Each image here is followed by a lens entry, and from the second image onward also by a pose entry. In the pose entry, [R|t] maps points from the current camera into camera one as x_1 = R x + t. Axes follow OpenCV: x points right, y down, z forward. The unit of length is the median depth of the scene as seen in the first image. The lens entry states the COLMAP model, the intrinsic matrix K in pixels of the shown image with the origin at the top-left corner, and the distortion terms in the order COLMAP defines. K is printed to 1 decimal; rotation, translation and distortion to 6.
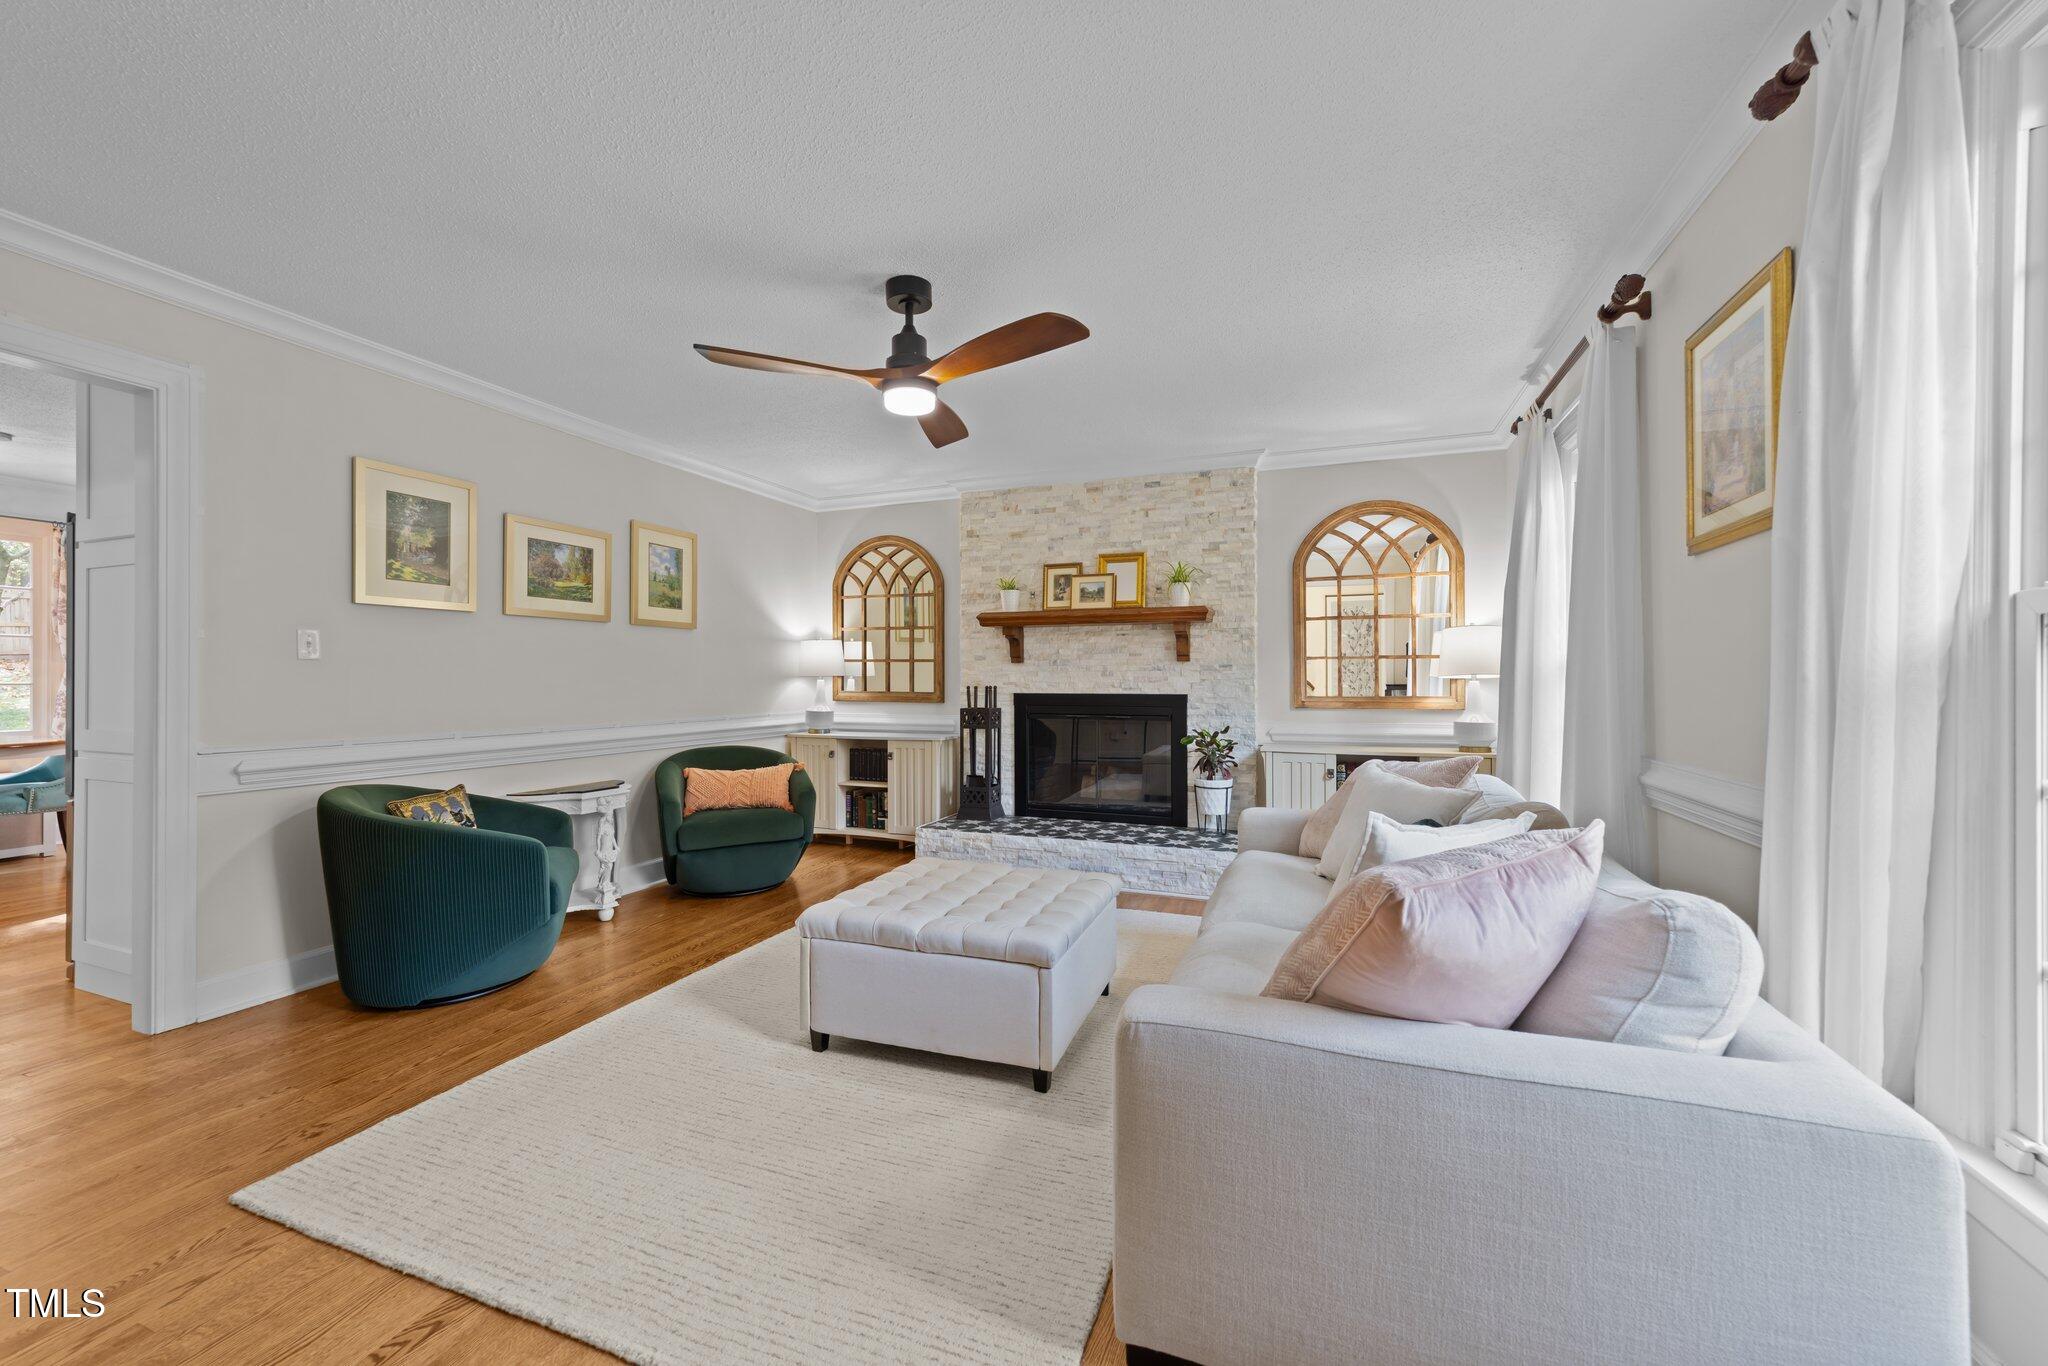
lens RADIAL K [[785.0, 0, 1020.3], [0, 785.0, 677.8], [0, 0, 1]] dist [-0.006916, 0.000505]
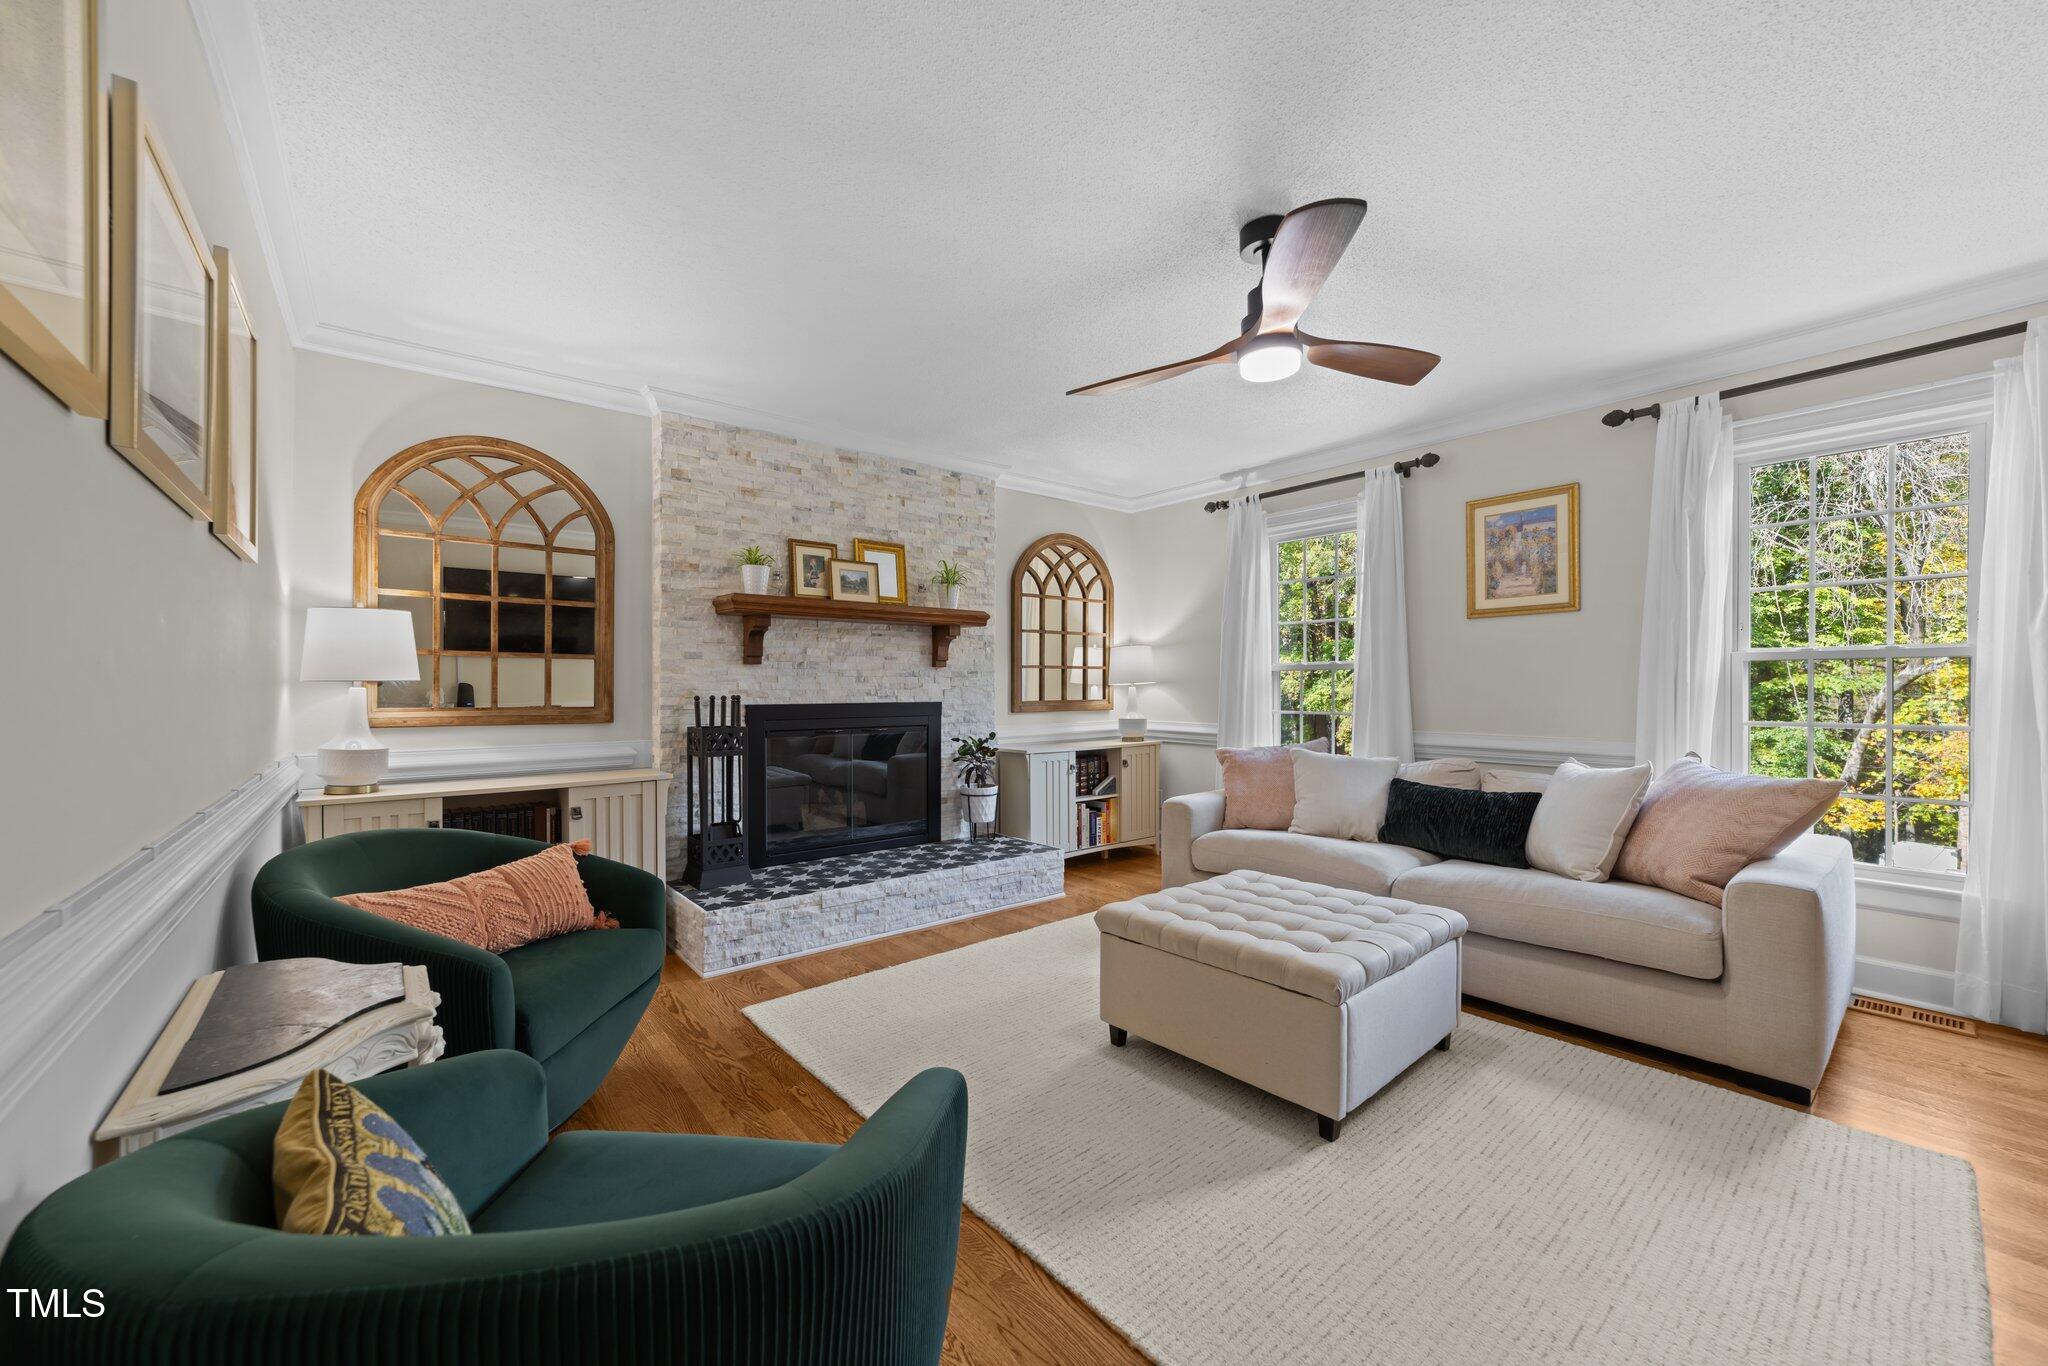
lens RADIAL K [[785.0, 0, 1022.9], [0, 785.0, 690.4], [0, 0, 1]] dist [-0.006916, 0.000505]
pose [[0.493942, -0.005017, 0.869480, -0.553950], [0.000593, 0.999985, 0.005433, 0.001998], [-0.869495, -0.002168, 0.493938, 0.433358]]
